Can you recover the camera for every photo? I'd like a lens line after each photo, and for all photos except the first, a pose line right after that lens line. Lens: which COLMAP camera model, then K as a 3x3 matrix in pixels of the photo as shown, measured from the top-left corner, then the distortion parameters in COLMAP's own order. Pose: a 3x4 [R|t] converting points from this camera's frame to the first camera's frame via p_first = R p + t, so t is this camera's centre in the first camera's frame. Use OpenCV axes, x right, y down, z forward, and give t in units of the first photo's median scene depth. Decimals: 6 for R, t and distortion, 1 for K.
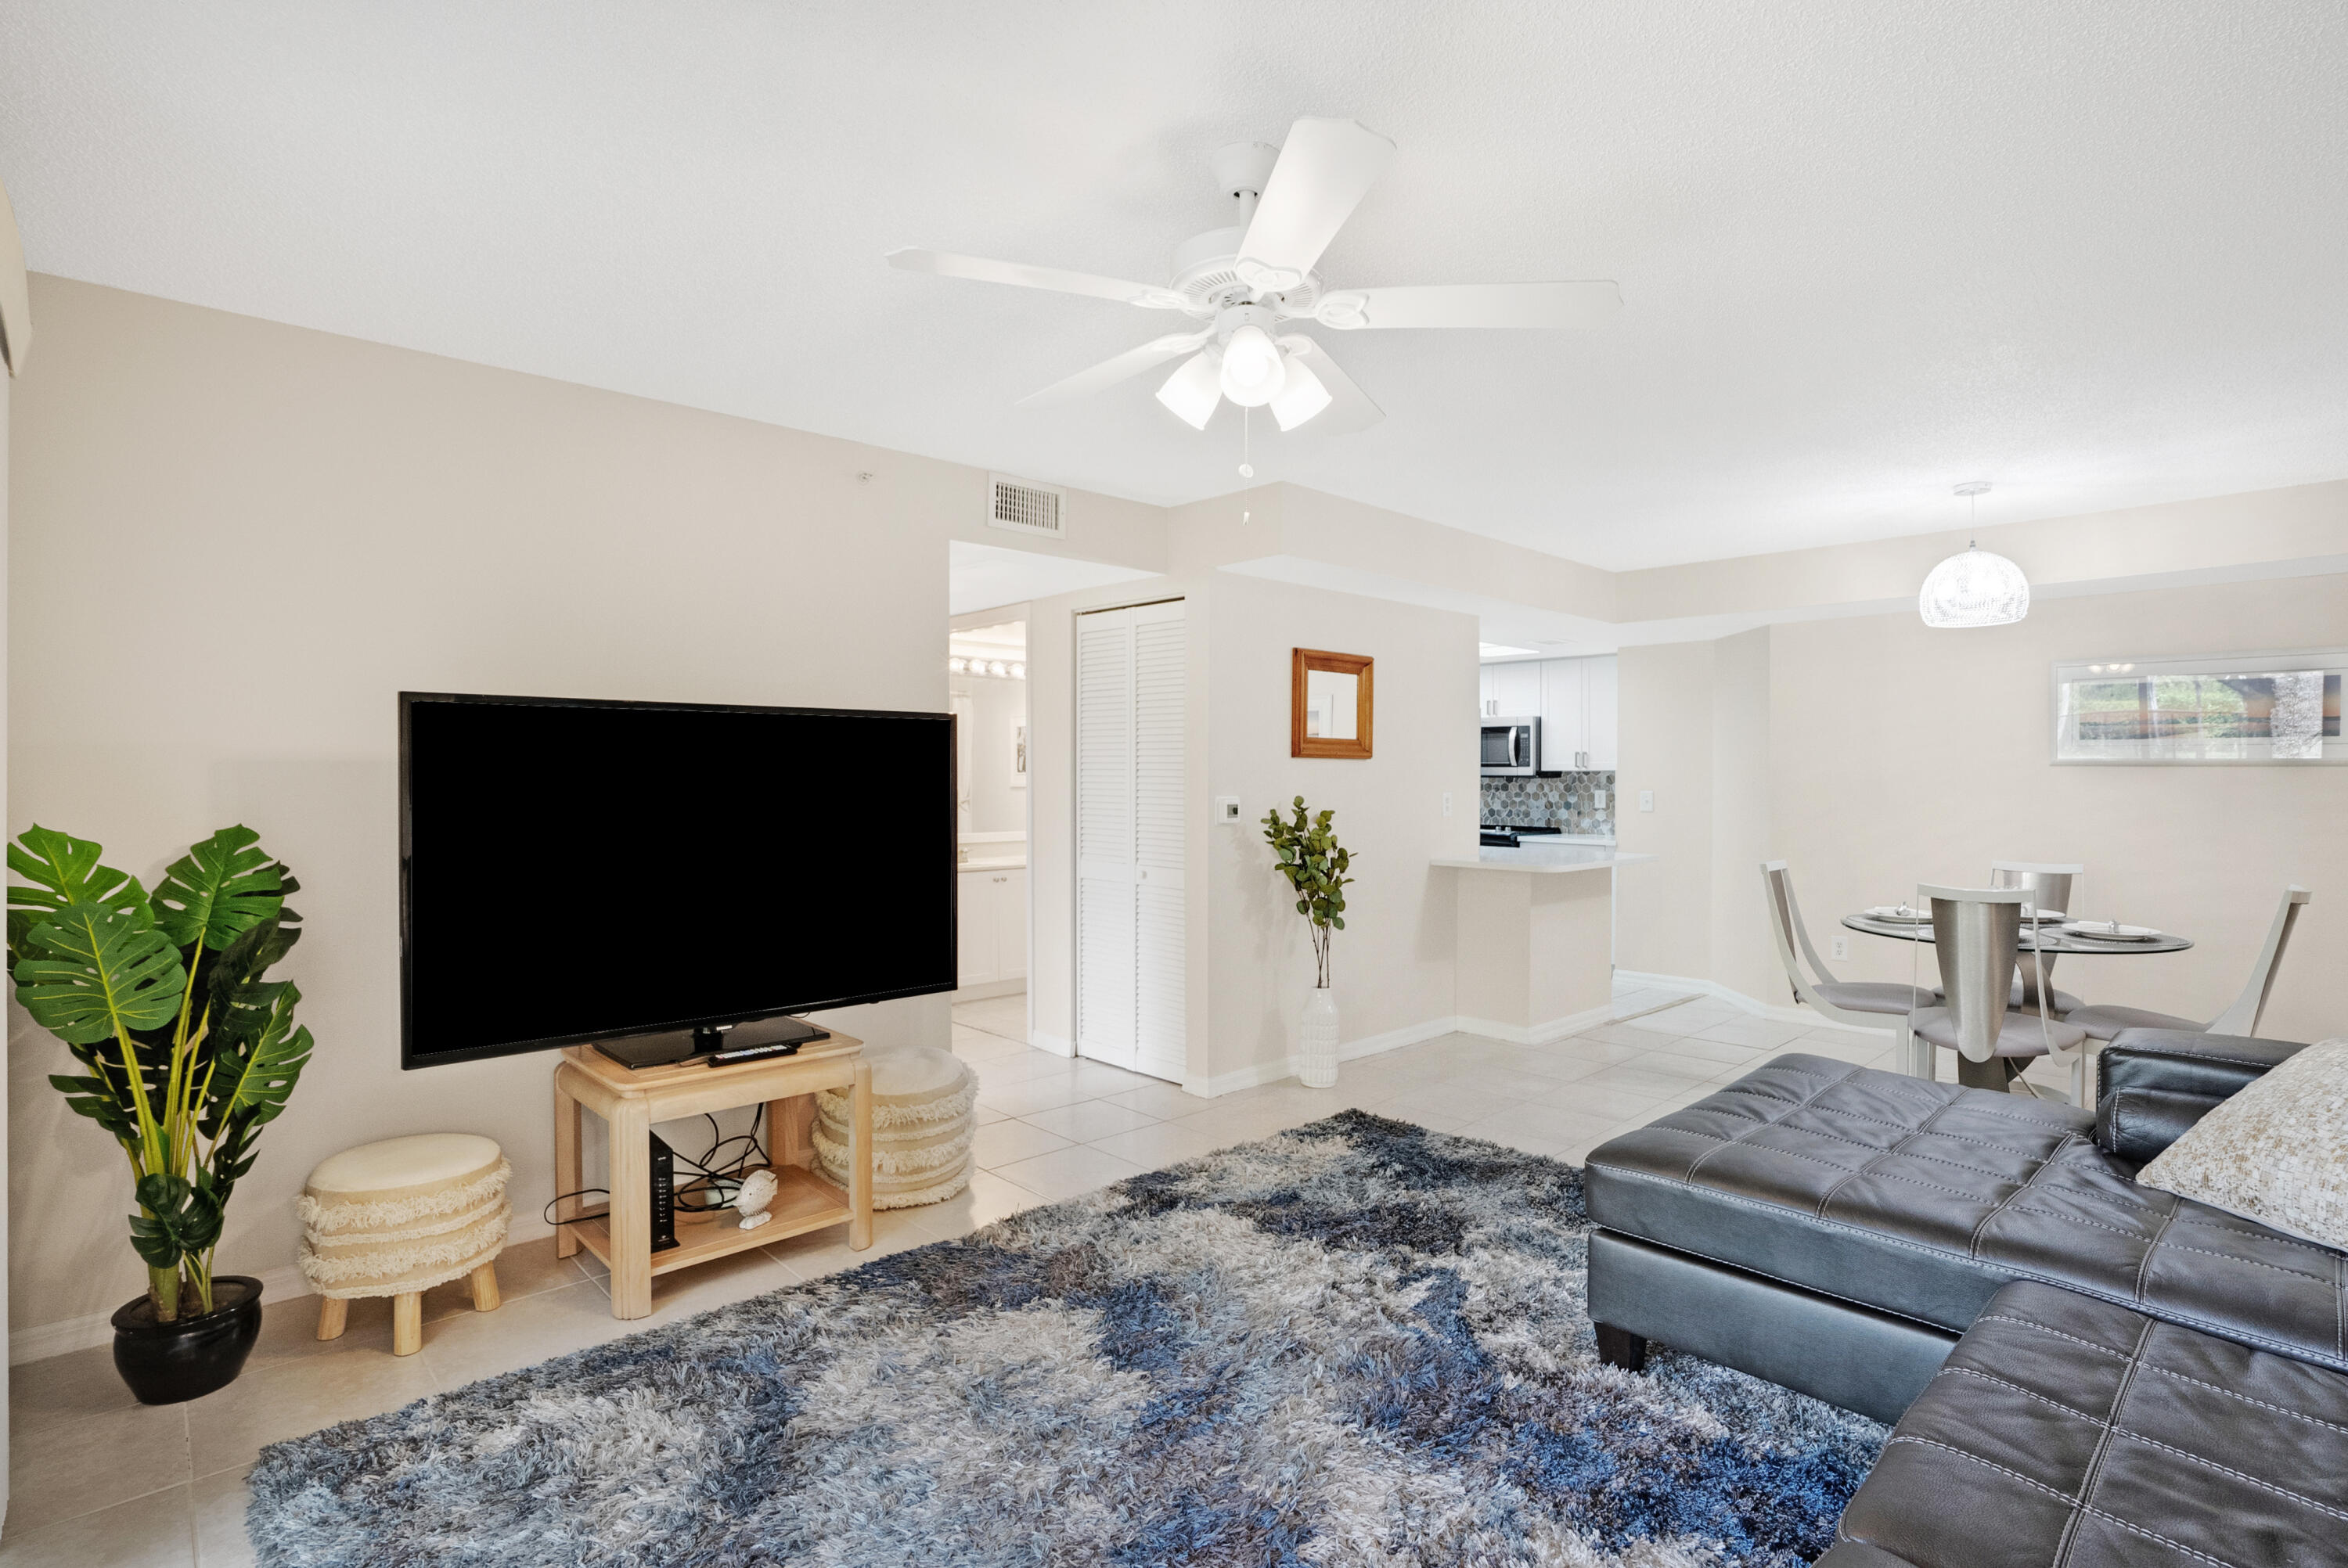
lens RADIAL K [[1131.9, 0, 1174.0], [0, 1131.9, 784.0], [0, 0, 1]] dist [-0.037425, 0.014273]
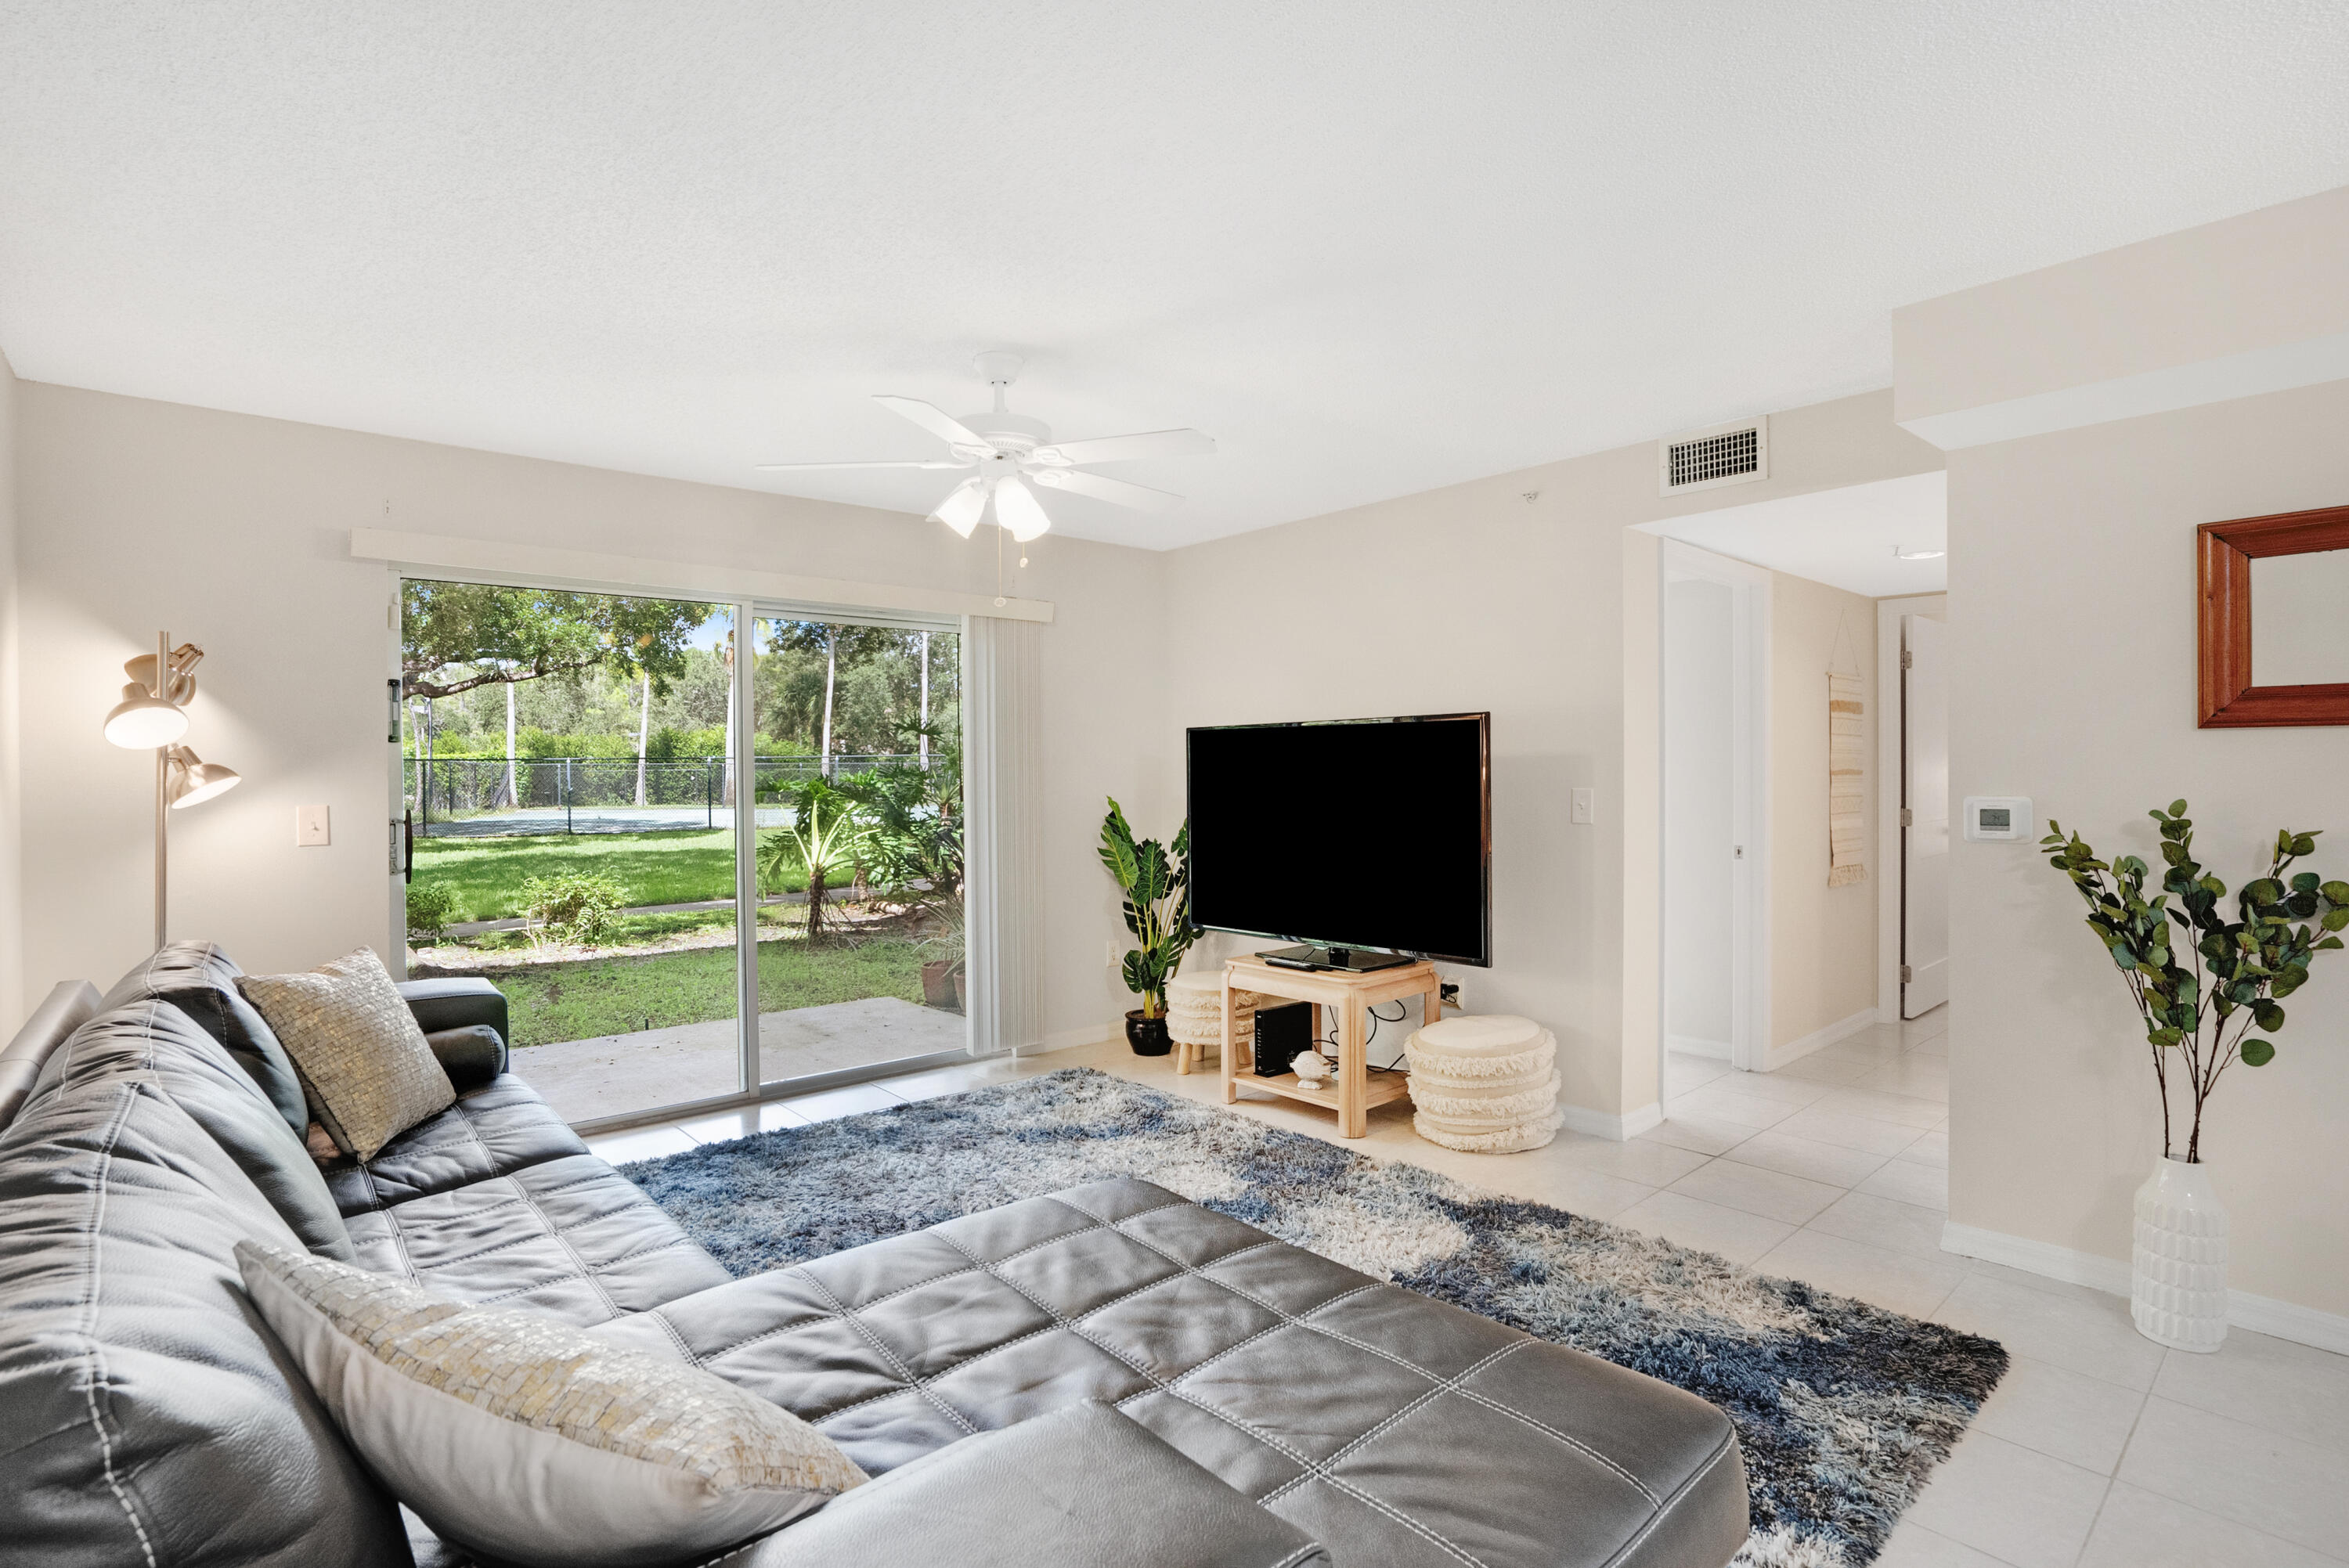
lens RADIAL K [[1132.4, 0, 1174.5], [0, 1132.4, 784.0], [0, 0, 1]] dist [-0.037425, 0.014273]
pose [[-0.022478, 0.006321, -0.999727, 0.969681], [-0.001997, 0.999978, 0.006367, 0.001064], [0.999745, 0.002140, -0.022465, 0.791330]]
